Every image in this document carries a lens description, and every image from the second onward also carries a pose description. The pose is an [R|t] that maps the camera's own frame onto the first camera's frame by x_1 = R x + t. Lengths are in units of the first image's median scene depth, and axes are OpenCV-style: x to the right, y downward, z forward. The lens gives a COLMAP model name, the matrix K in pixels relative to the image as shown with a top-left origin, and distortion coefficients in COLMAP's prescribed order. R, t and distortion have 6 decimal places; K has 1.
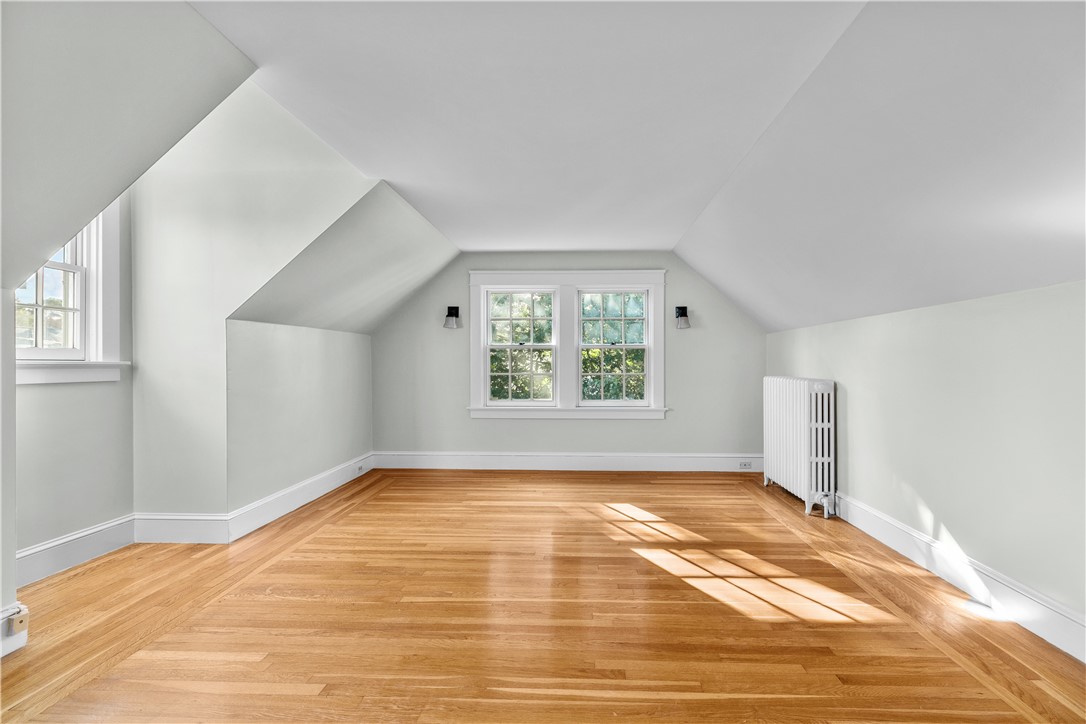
lens RADIAL K [[513.7, 0, 570.3], [0, 513.7, 360.9], [0, 0, 1]] dist [0.002355, -0.000087]
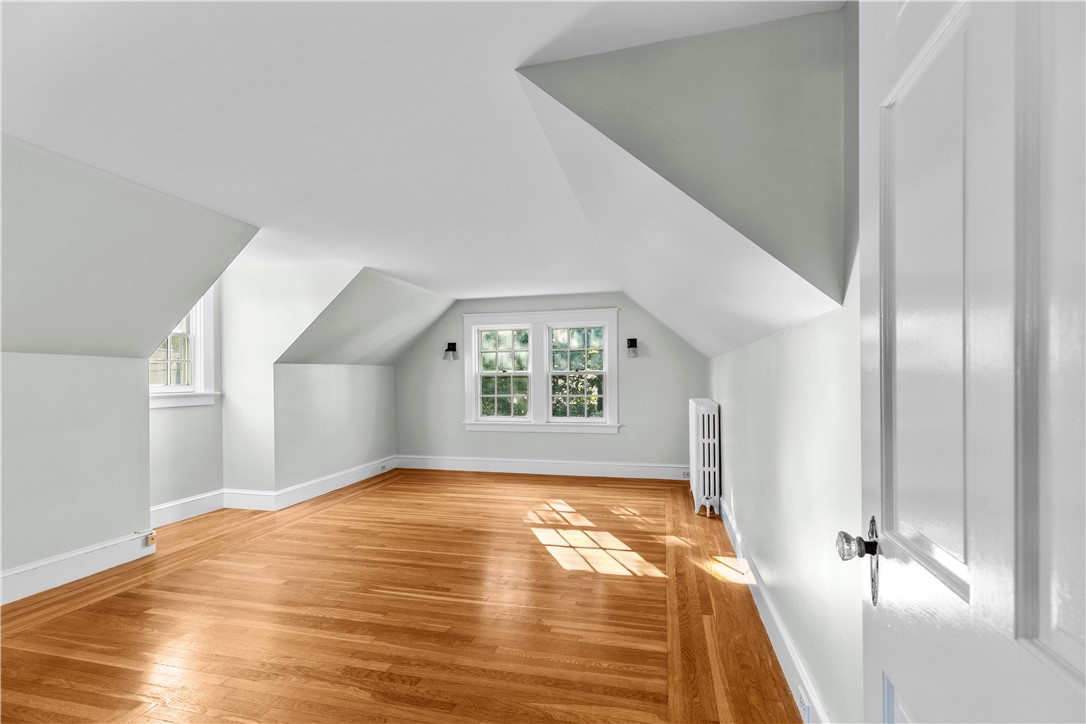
lens RADIAL K [[501.7, 0, 542.0], [0, 501.7, 376.0], [0, 0, 1]] dist [0.000171, 0.000037]
pose [[0.977555, -0.009066, -0.210487, 0.360307], [0.010011, 0.999944, 0.003427, -0.036209], [0.210444, -0.005458, 0.977591, -0.242461]]
